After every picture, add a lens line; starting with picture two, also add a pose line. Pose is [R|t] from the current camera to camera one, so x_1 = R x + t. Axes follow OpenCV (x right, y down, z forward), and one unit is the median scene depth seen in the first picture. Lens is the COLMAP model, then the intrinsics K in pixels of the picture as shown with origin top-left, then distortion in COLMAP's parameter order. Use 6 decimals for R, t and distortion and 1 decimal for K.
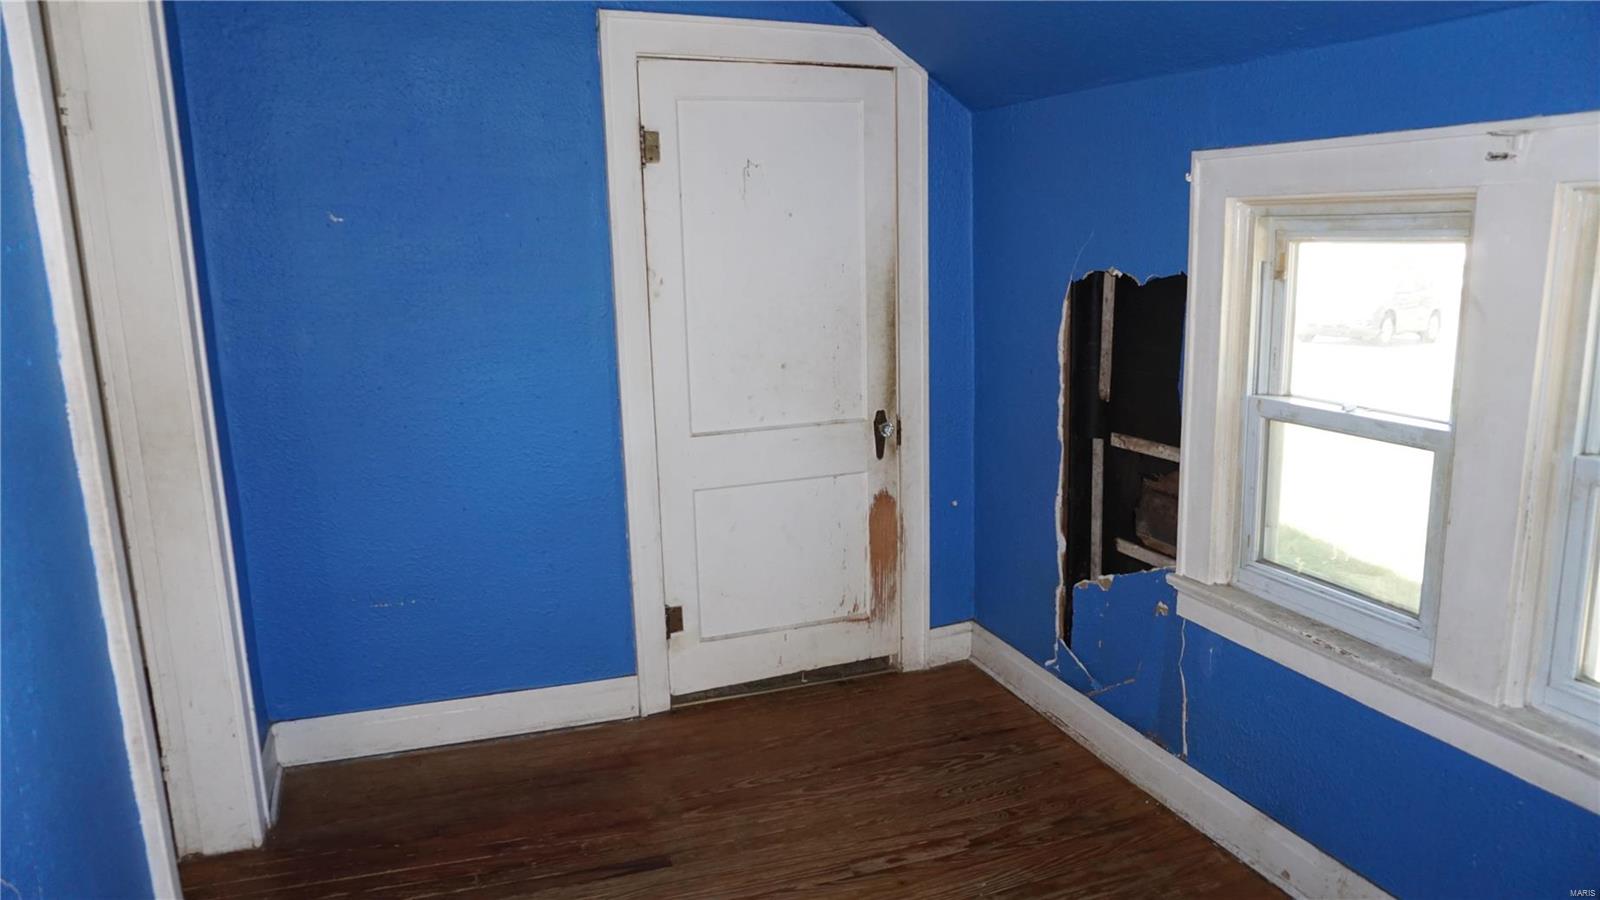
lens RADIAL K [[1072.3, 0, 801.9], [0, 1072.3, 453.5], [0, 0, 1]] dist [-0.036526, 0.016964]
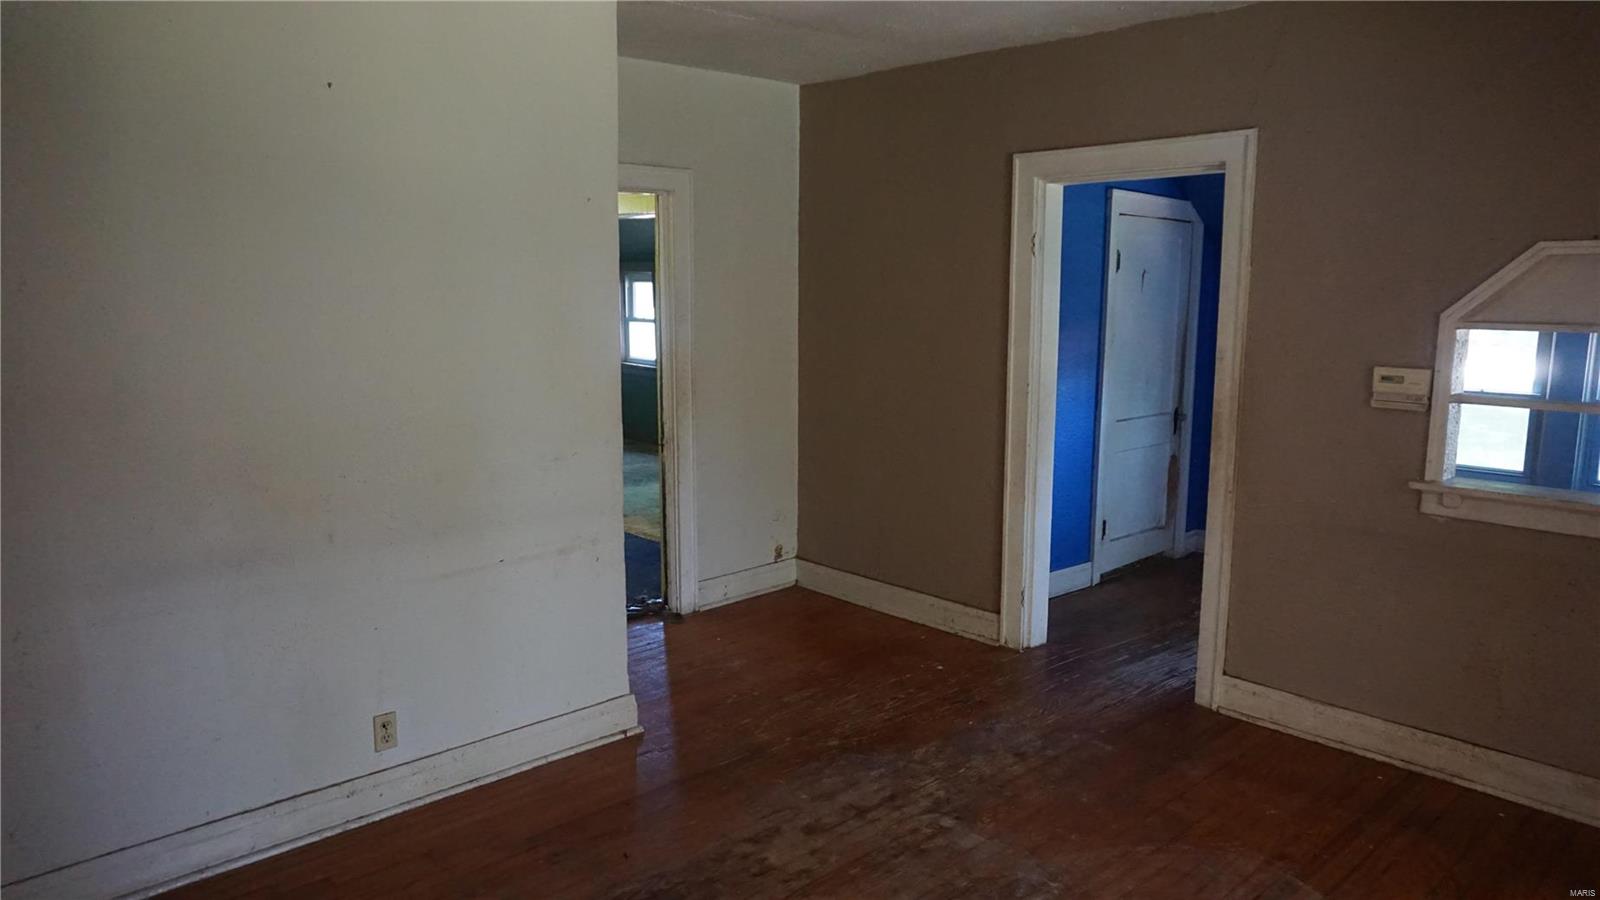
lens RADIAL K [[1072.3, 0, 796.5], [0, 1072.3, 455.7], [0, 0, 1]] dist [-0.036526, 0.016964]
pose [[0.926049, -0.032205, 0.376026, -1.216577], [0.046766, 0.998466, -0.029657, 0.064223], [-0.374494, 0.045049, 0.926134, -0.423135]]
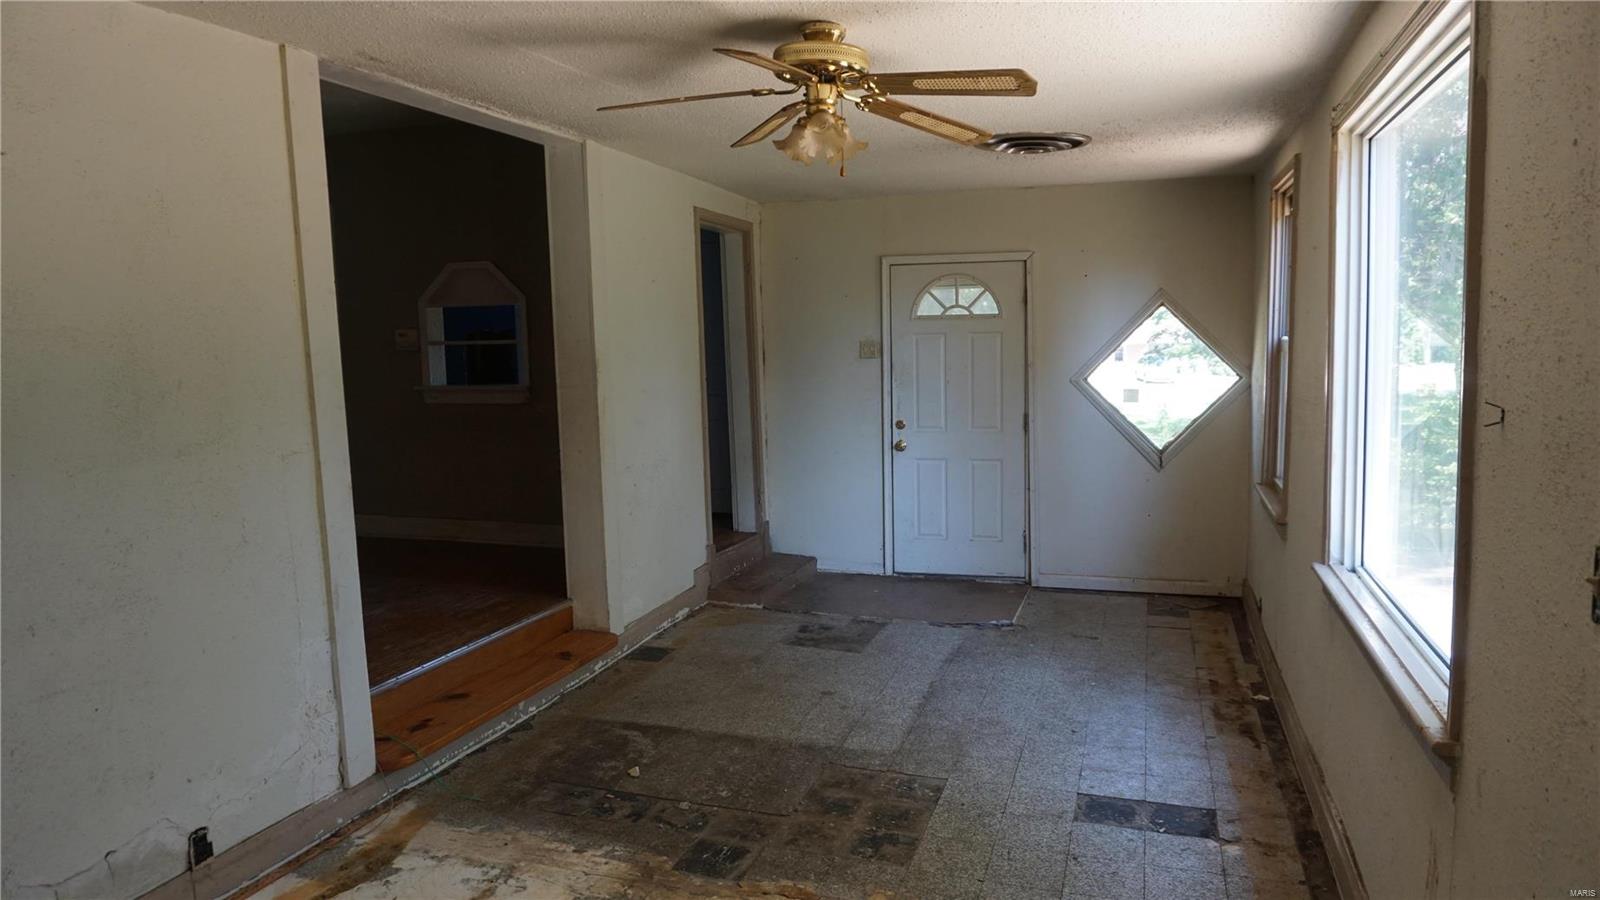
lens RADIAL K [[1072.3, 0, 799.2], [0, 1072.3, 442.4], [0, 0, 1]] dist [-0.036526, 0.016964]
pose [[0.632226, -0.069501, 0.771661, -1.457700], [0.152773, 0.987597, -0.036217, 0.537089], [-0.759573, 0.140786, 0.635002, -2.070528]]
